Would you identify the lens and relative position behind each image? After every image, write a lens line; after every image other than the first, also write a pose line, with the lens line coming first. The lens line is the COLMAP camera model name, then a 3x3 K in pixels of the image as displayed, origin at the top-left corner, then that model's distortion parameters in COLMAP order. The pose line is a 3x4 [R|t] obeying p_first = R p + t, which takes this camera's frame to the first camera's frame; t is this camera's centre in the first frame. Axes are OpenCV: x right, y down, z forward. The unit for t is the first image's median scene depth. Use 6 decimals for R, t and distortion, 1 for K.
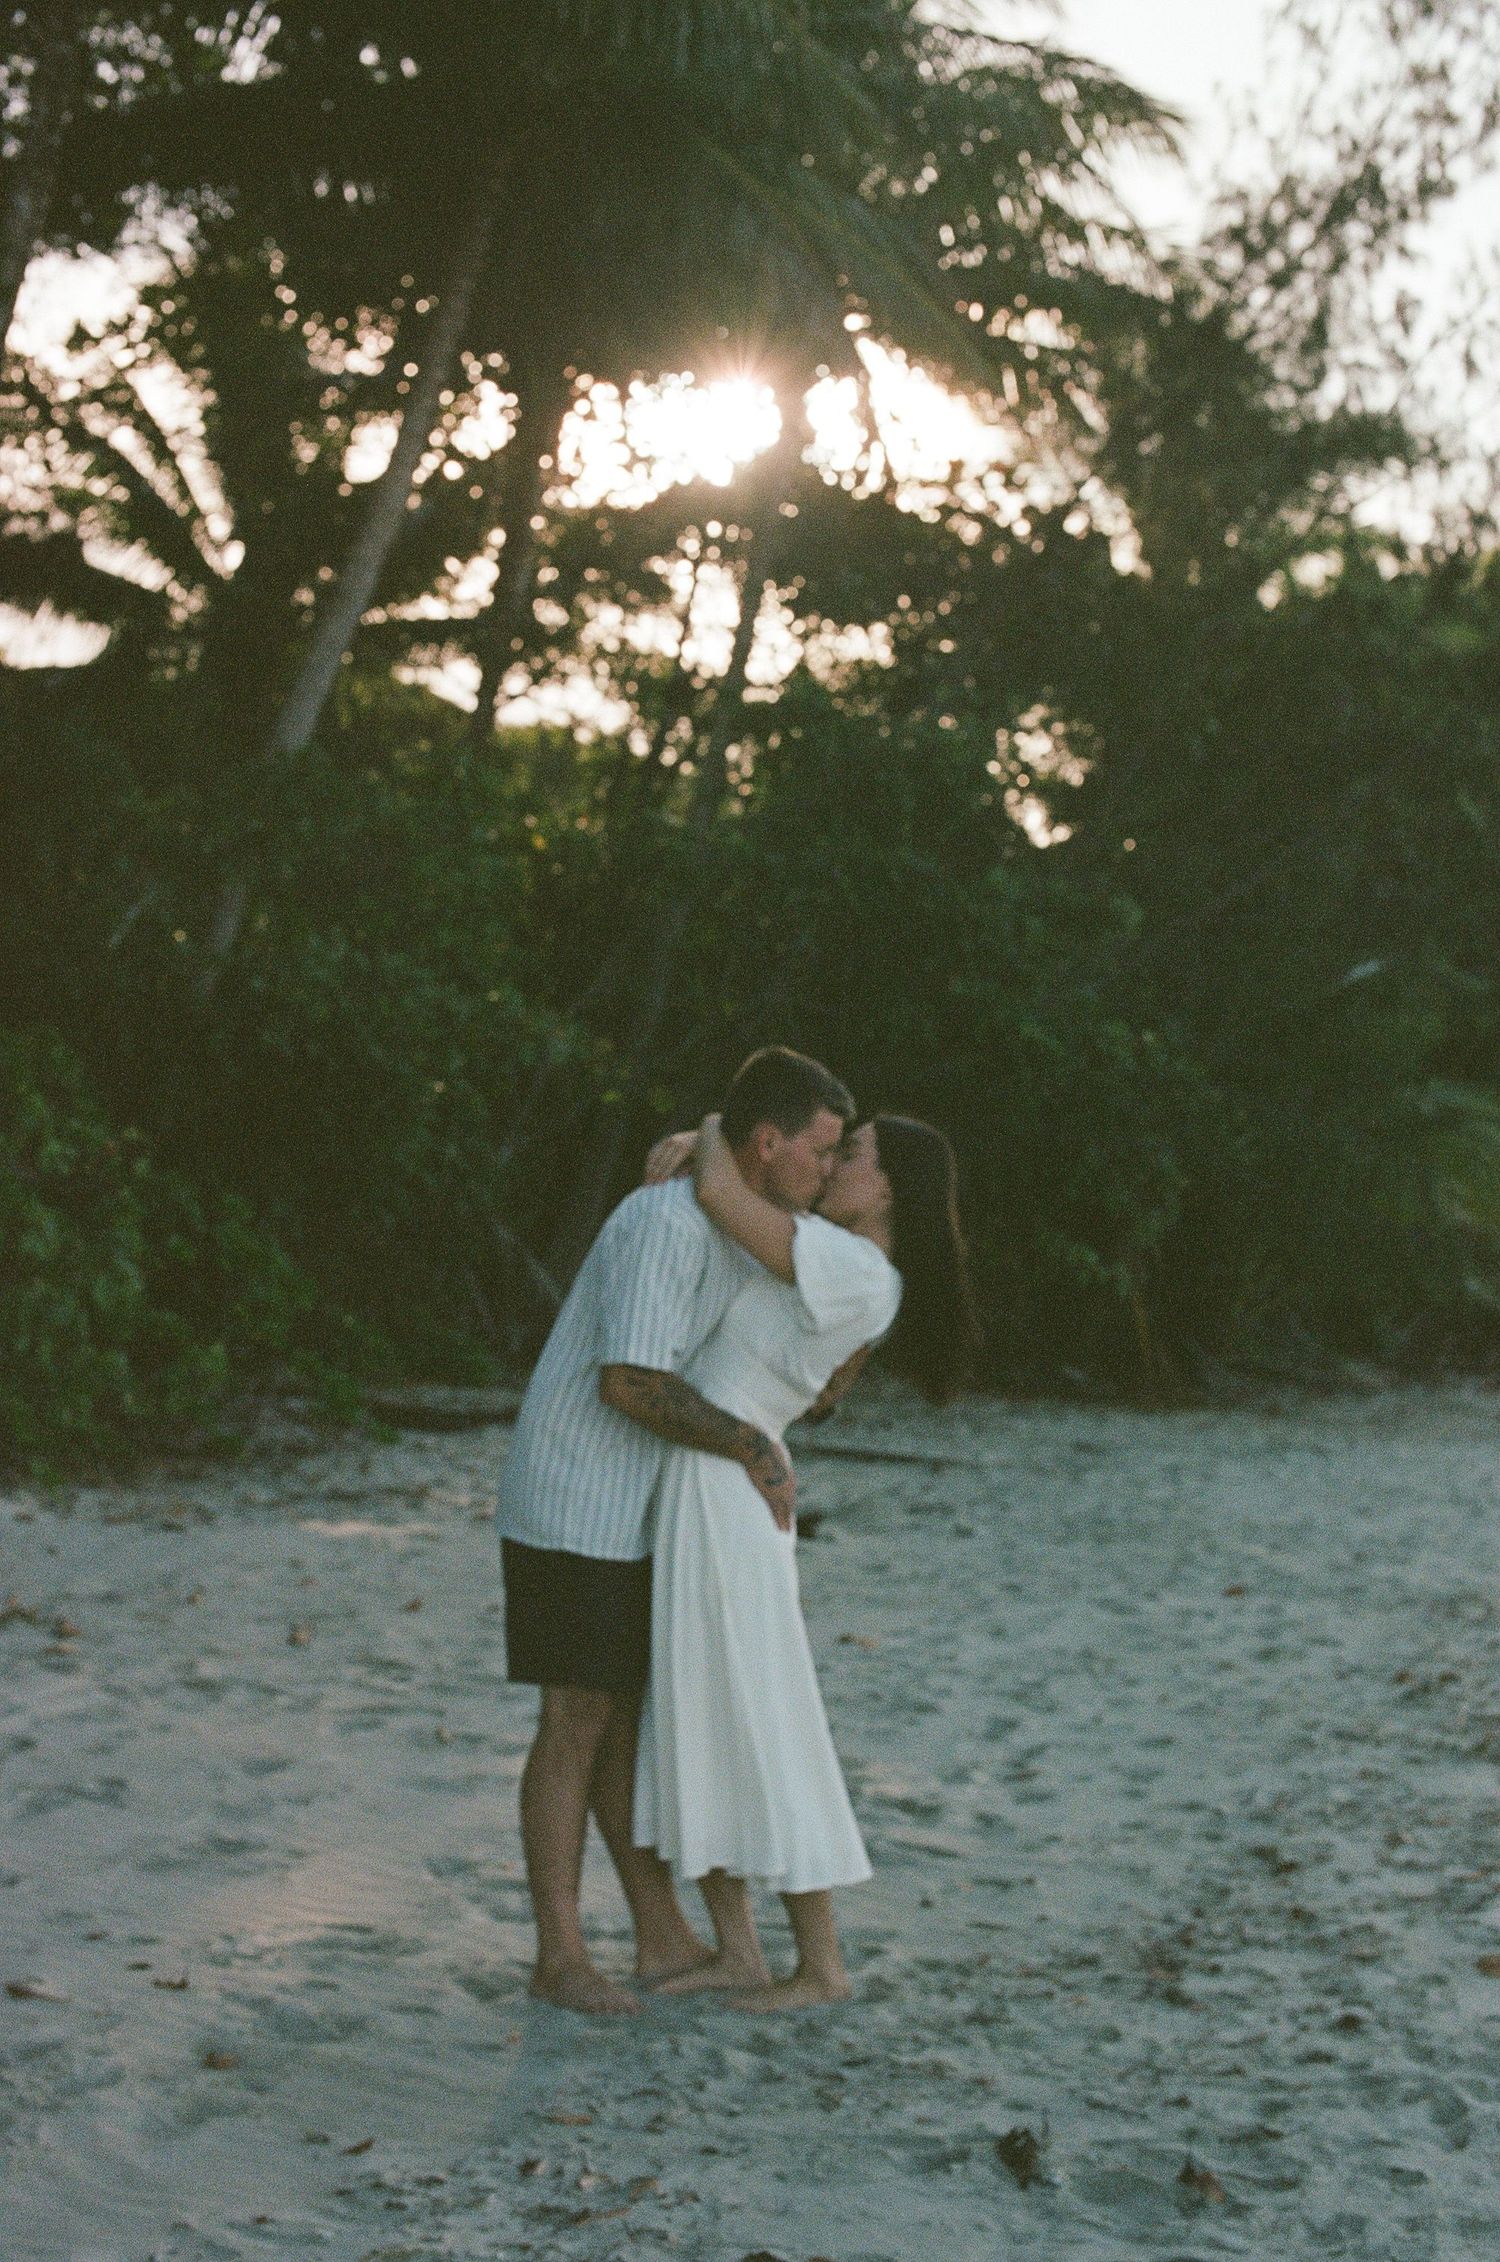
lens RADIAL K [[3264.4, 0, 764.8], [0, 3264.4, 1139.8], [0, 0, 1]] dist [-0.177553, 0.471750]
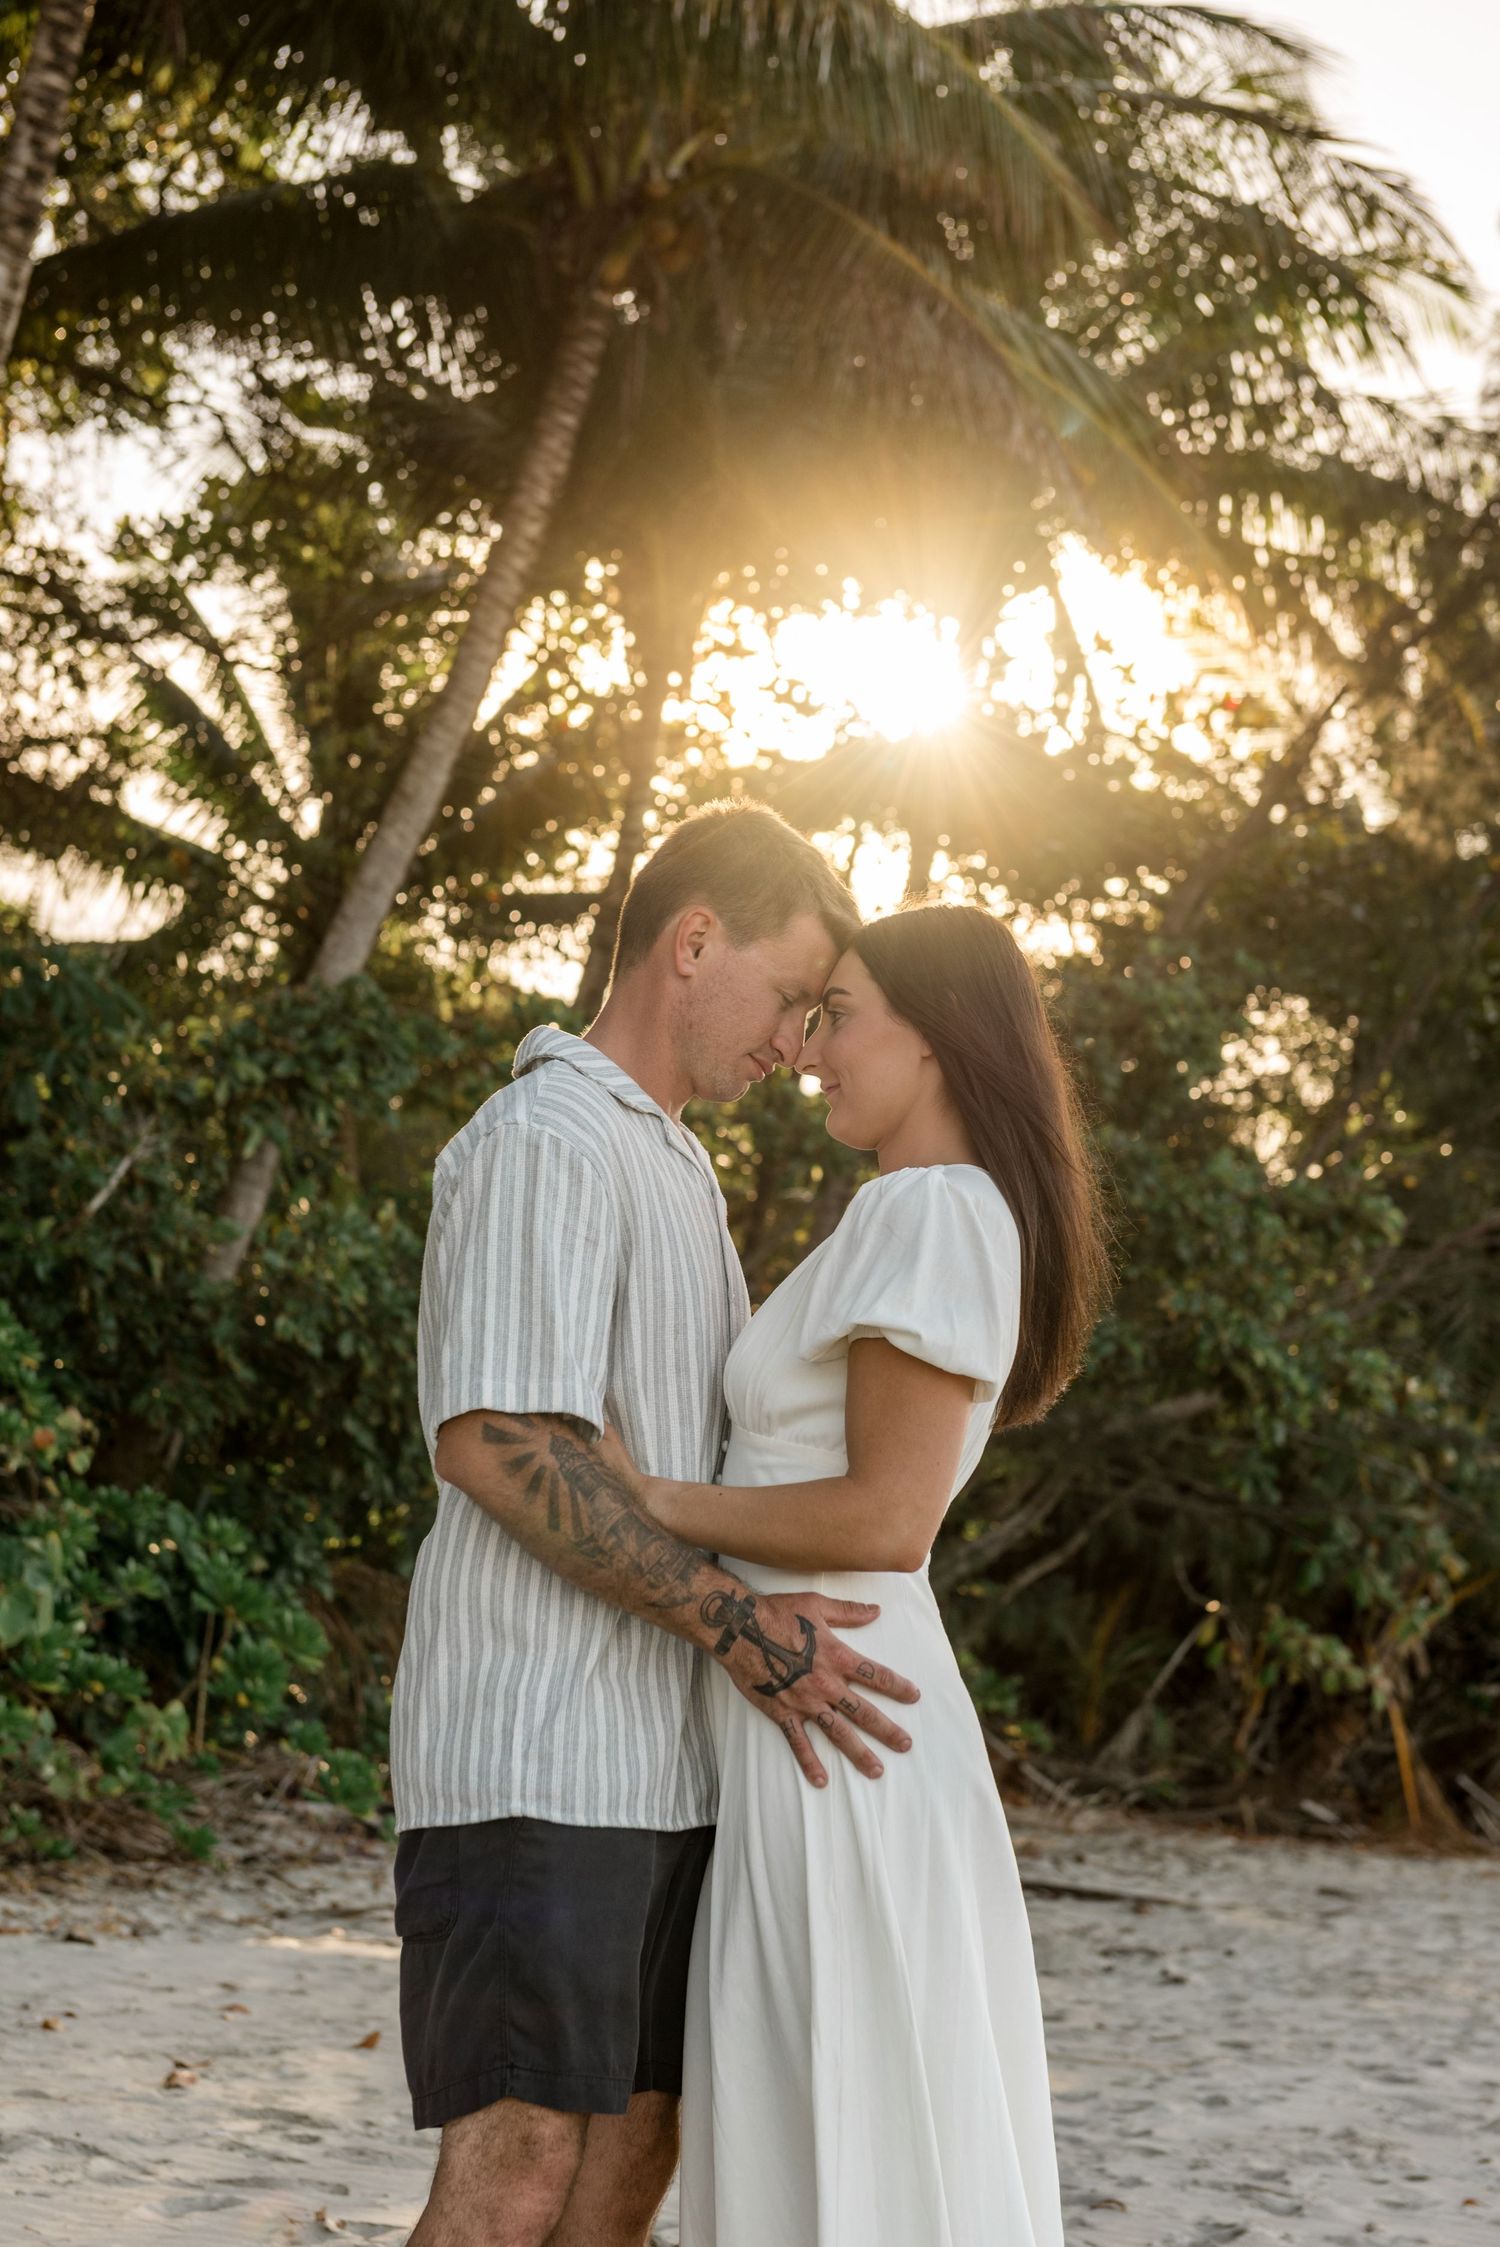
lens RADIAL K [[3814.8, 0, 750.0], [0, 3814.8, 1123.5], [0, 0, 1]] dist [0.033955, -0.187571]
pose [[0.998561, 0.009798, -0.052726, 0.014709], [-0.015494, 0.993950, -0.108740, 0.037558], [0.051341, 0.109400, 0.992671, 0.180244]]
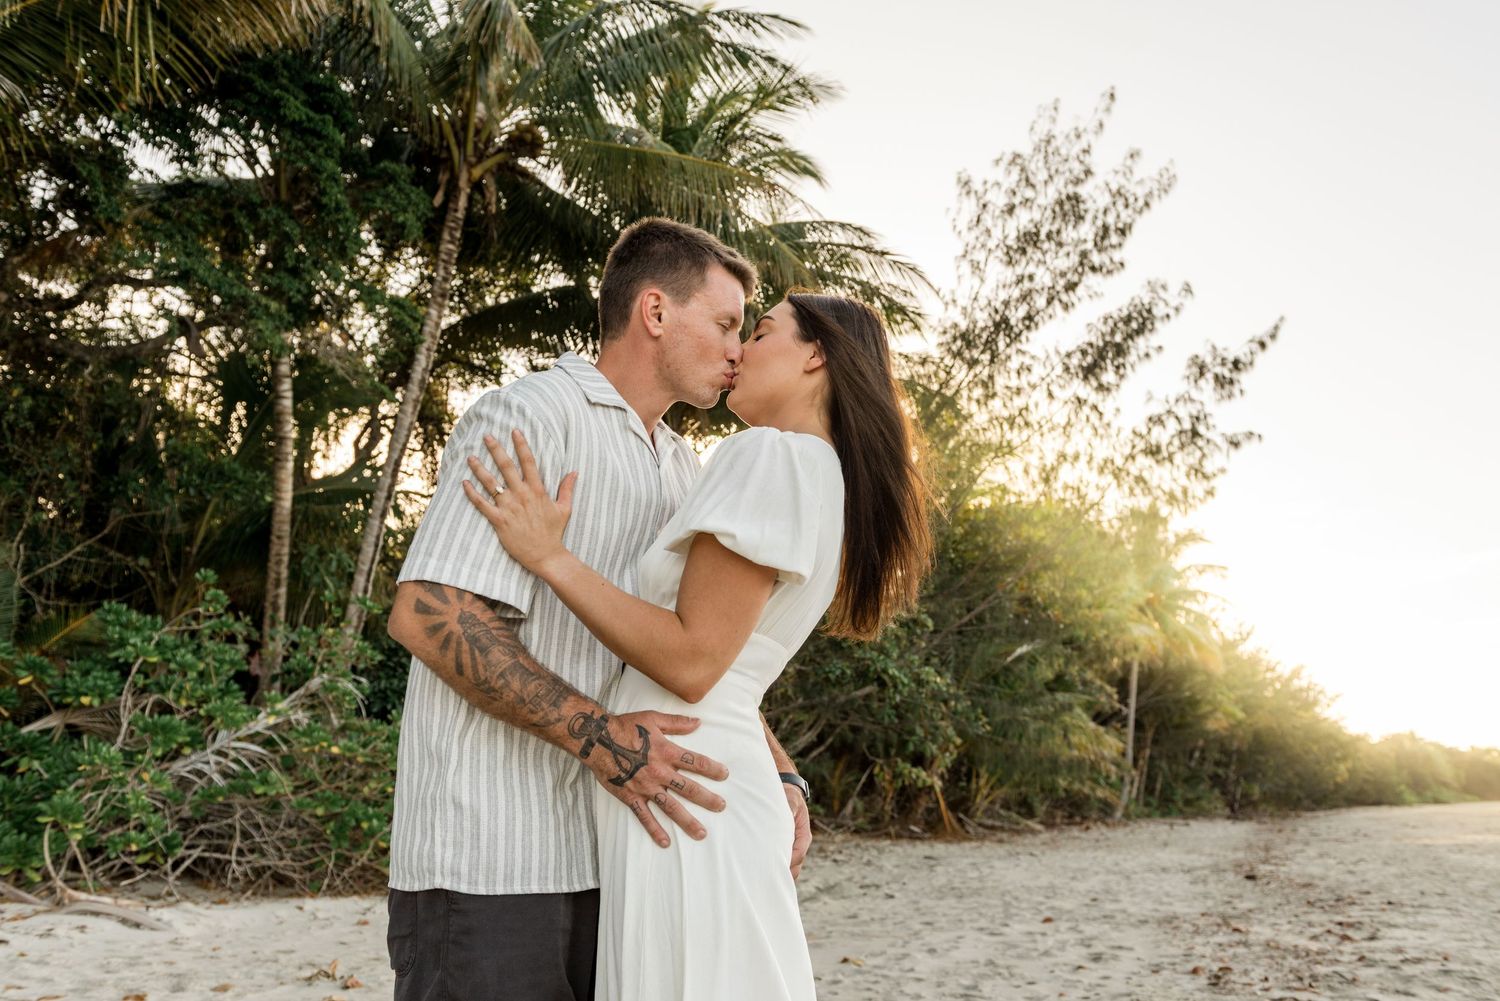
lens RADIAL K [[1229.8, 0, 762.1], [0, 1229.8, 486.7], [0, 0, 1]] dist [0.003475, 0.000839]
pose [[0.998631, -0.052251, -0.002446, -0.003506], [0.050591, 0.976678, -0.208662, 0.046656], [0.013291, 0.208253, 0.977985, 0.337972]]
